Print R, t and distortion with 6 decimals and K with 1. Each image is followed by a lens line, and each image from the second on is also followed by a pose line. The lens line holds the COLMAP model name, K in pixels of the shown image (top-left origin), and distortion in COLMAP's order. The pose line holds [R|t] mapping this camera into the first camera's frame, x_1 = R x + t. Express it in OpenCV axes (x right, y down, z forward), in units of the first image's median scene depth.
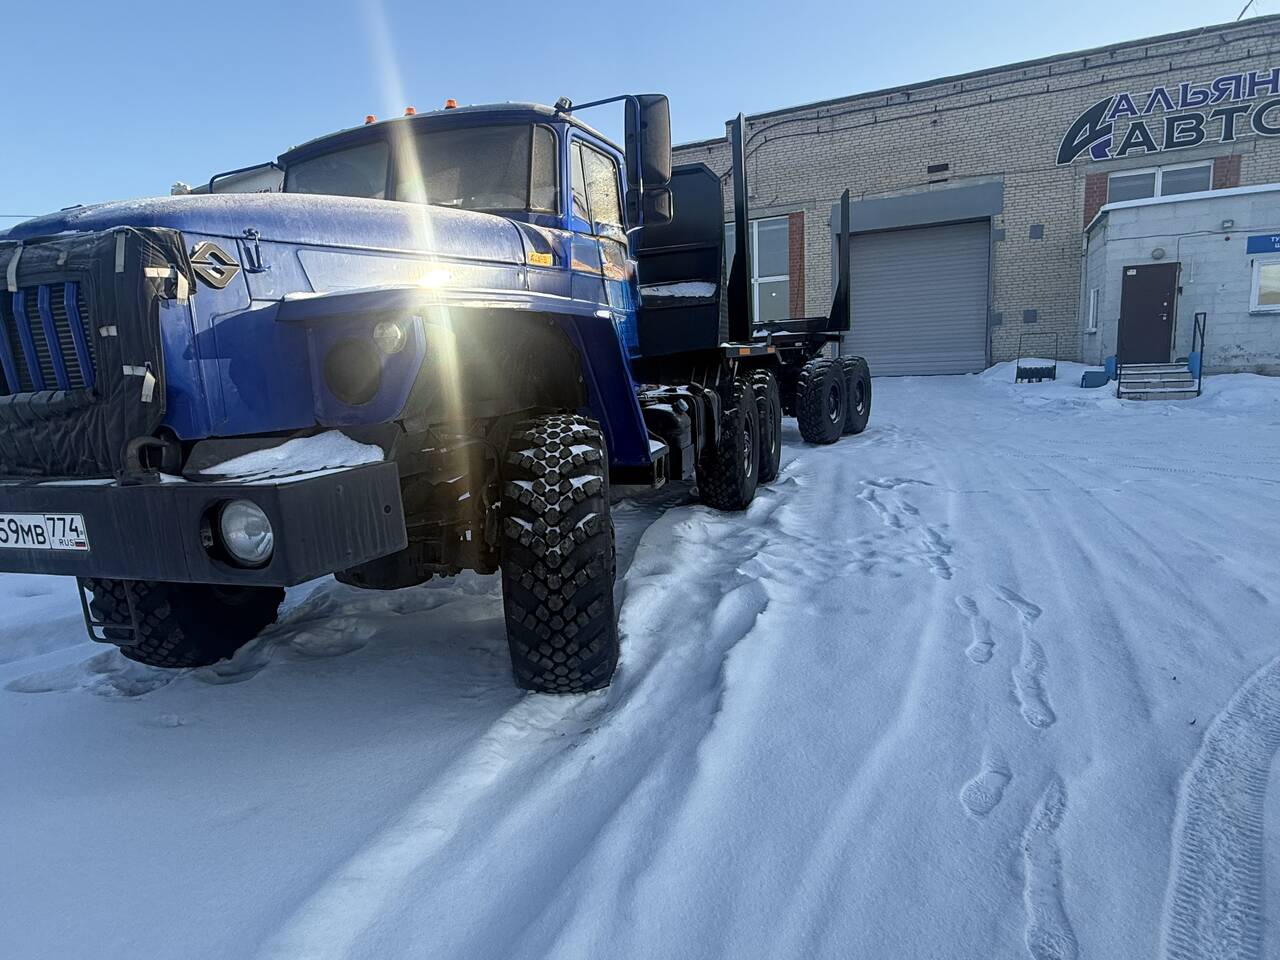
lens RADIAL K [[758.4, 0, 629.4], [0, 758.4, 488.3], [0, 0, 1]] dist [-0.003156, 0.000625]
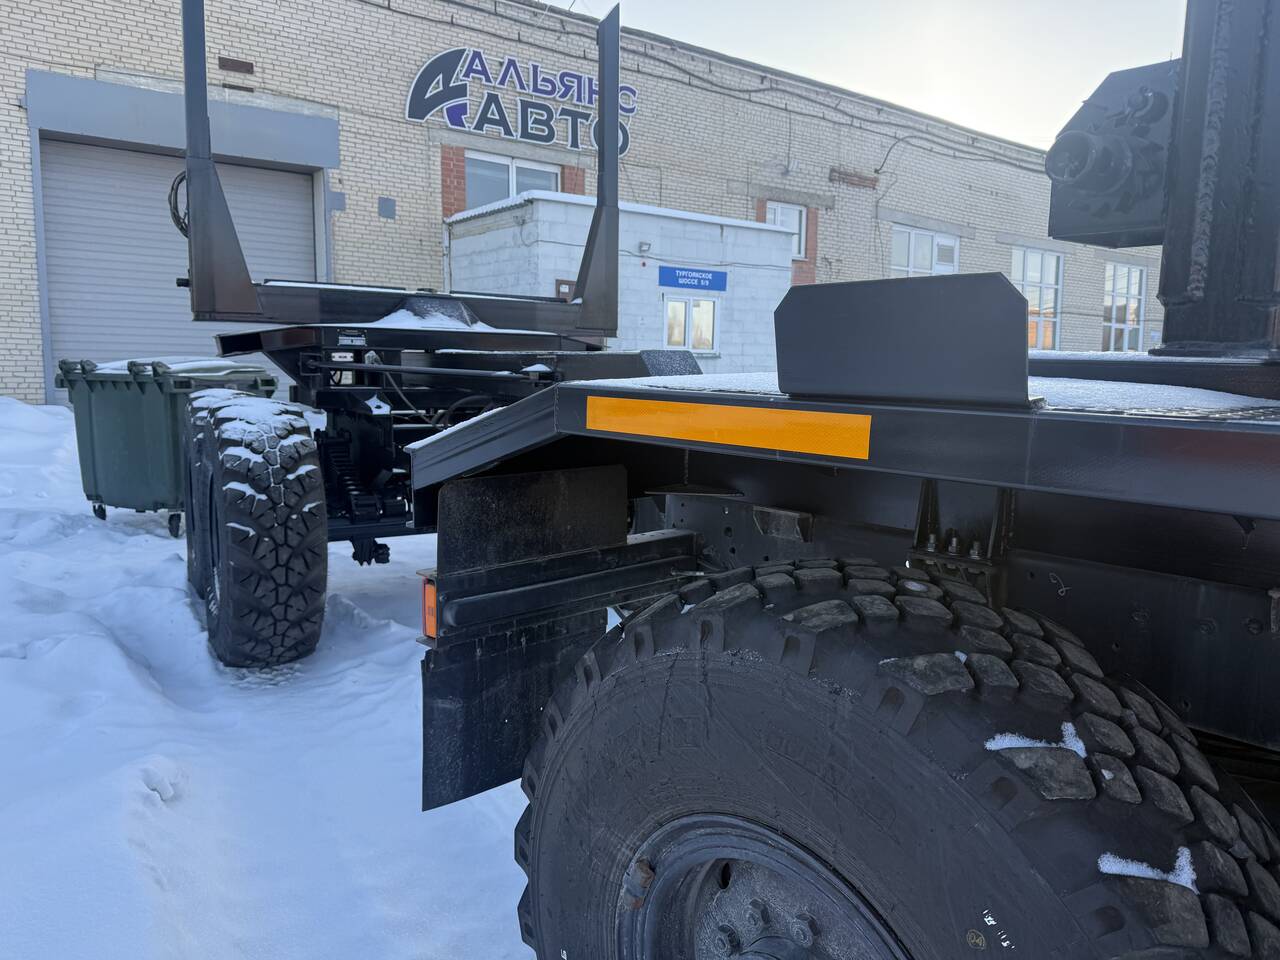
lens RADIAL K [[918.4, 0, 636.8], [0, 918.4, 478.1], [0, 0, 1]] dist [0.048632, -0.052585]
pose [[0.470678, -0.048188, 0.880988, -0.110446], [0.105313, 0.994437, -0.001871, -0.080812], [-0.875998, 0.093660, 0.473134, 0.480605]]
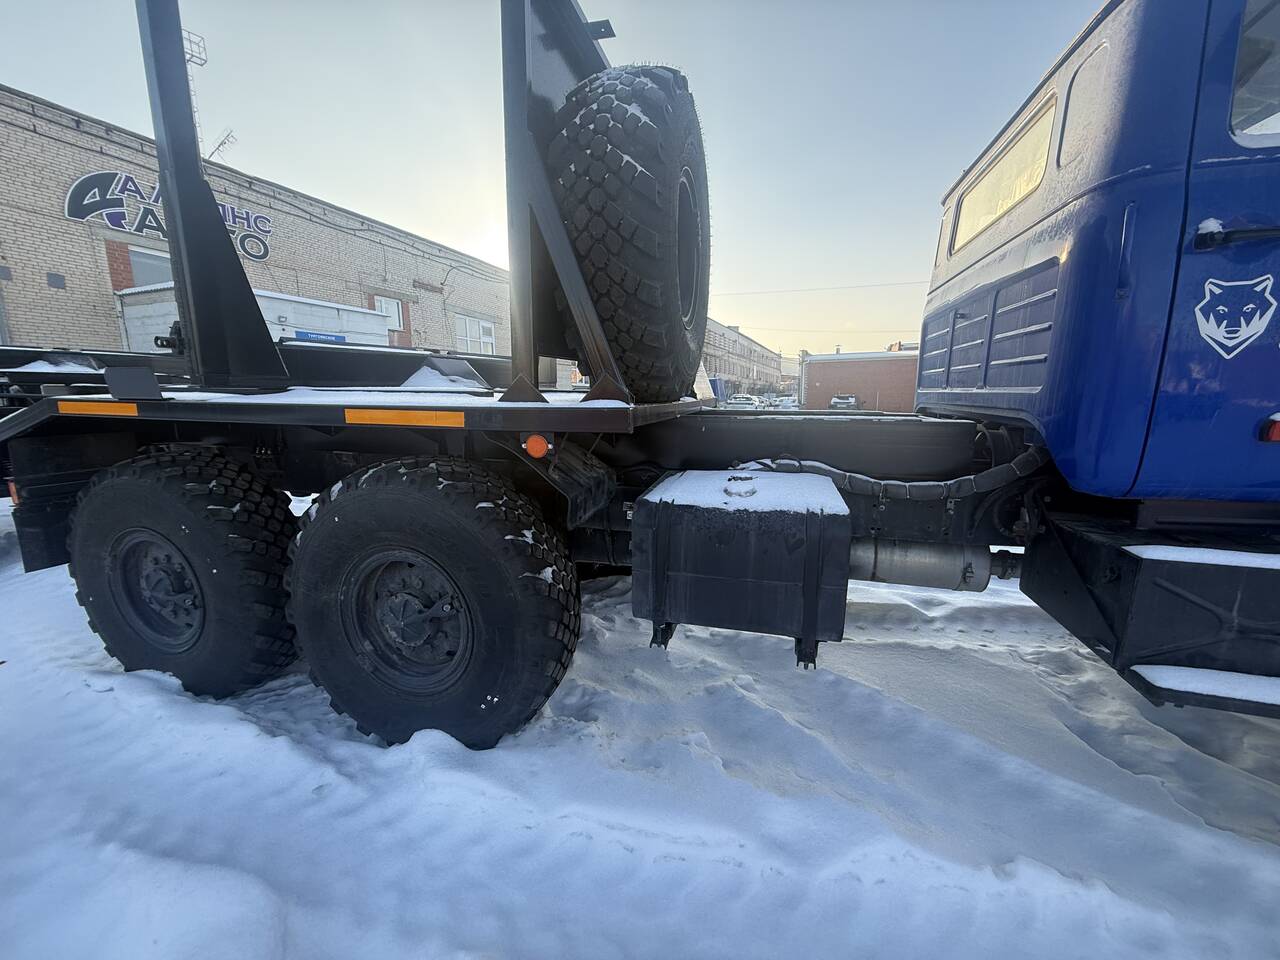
lens RADIAL K [[509.6, 0, 639.5], [0, 509.6, 483.1], [0, 0, 1]] dist [-0.000853, -0.000034]
pose [[-0.053785, -0.123169, 0.990927, -0.180444], [0.164719, 0.977674, 0.130462, -0.060914], [-0.984873, 0.170241, -0.032296, 0.383767]]
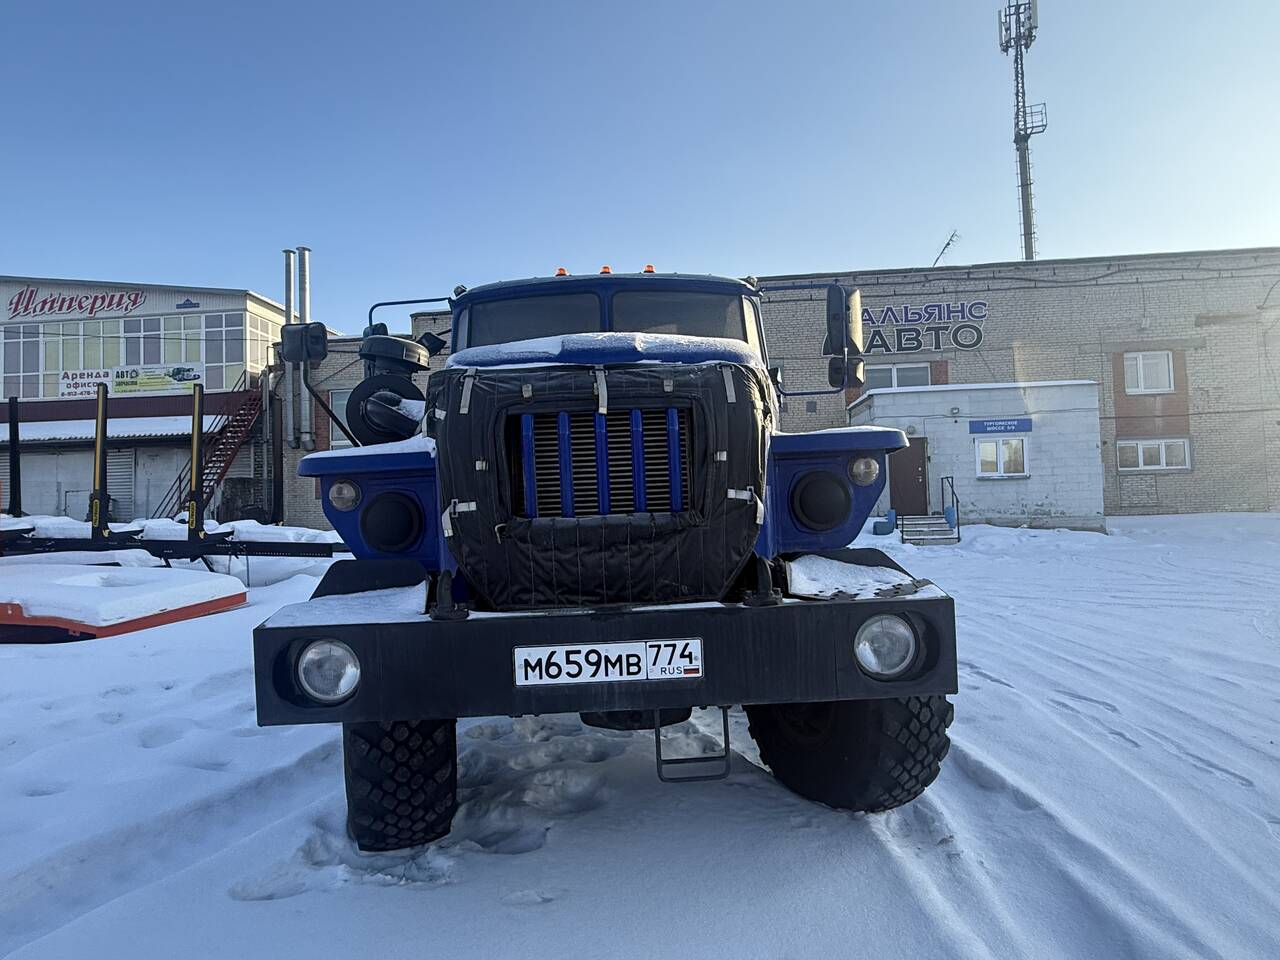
lens RADIAL K [[758.4, 0, 642.2], [0, 758.4, 475.0], [0, 0, 1]] dist [-0.003156, 0.000625]
pose [[0.938229, 0.032233, 0.344509, -0.140626], [0.041512, 0.977975, -0.204555, 0.003110], [-0.343515, 0.206220, 0.916226, 0.011433]]
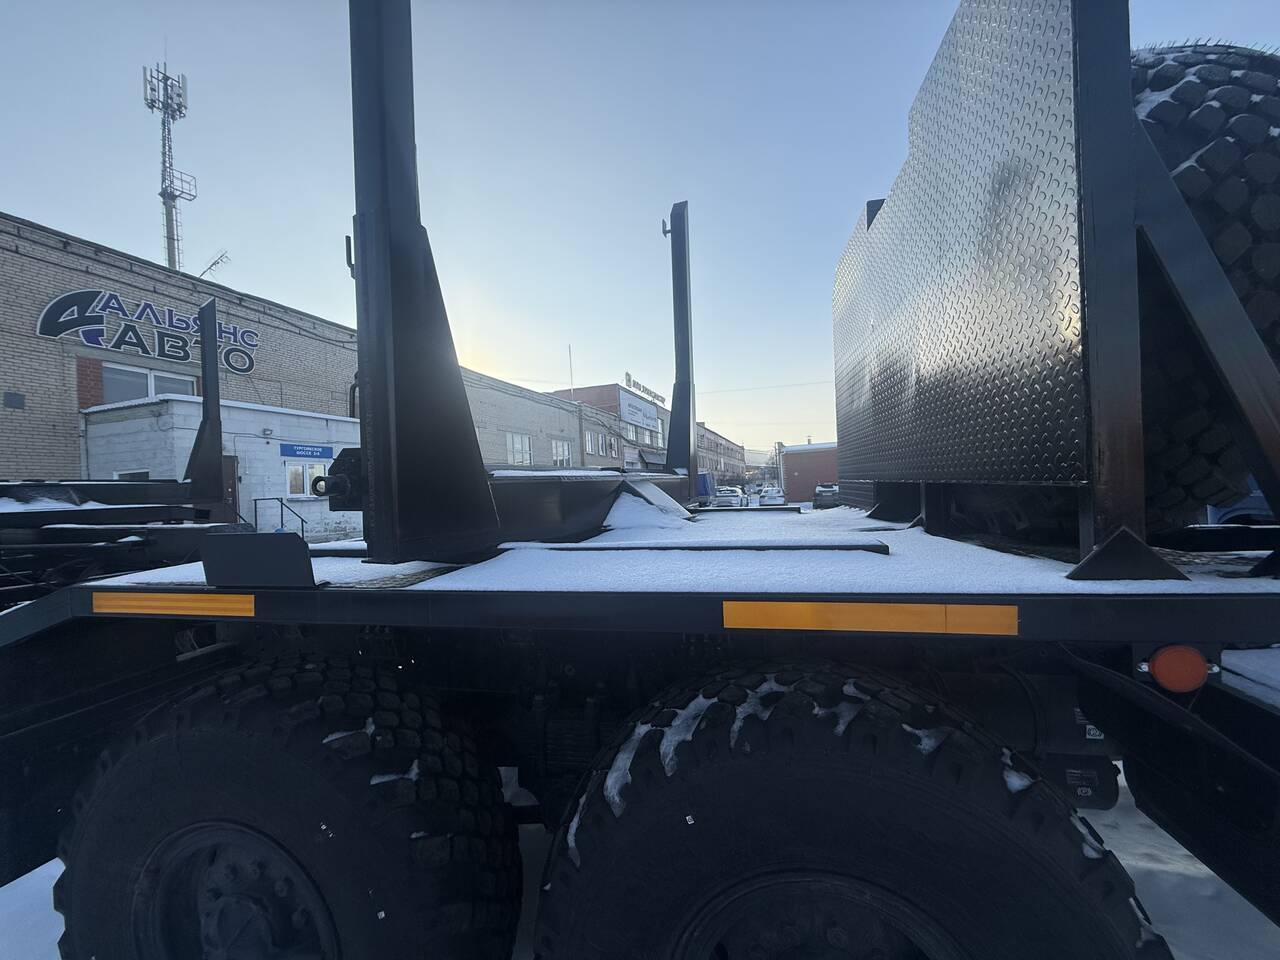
lens RADIAL K [[509.6, 0, 640.4], [0, 509.6, 482.5], [0, 0, 1]] dist [-0.000853, -0.000034]
pose [[-0.120843, 0.065607, 0.990501, -0.125502], [0.210638, 0.976786, -0.039000, -0.084510], [-0.970066, 0.203925, -0.131857, 0.451069]]
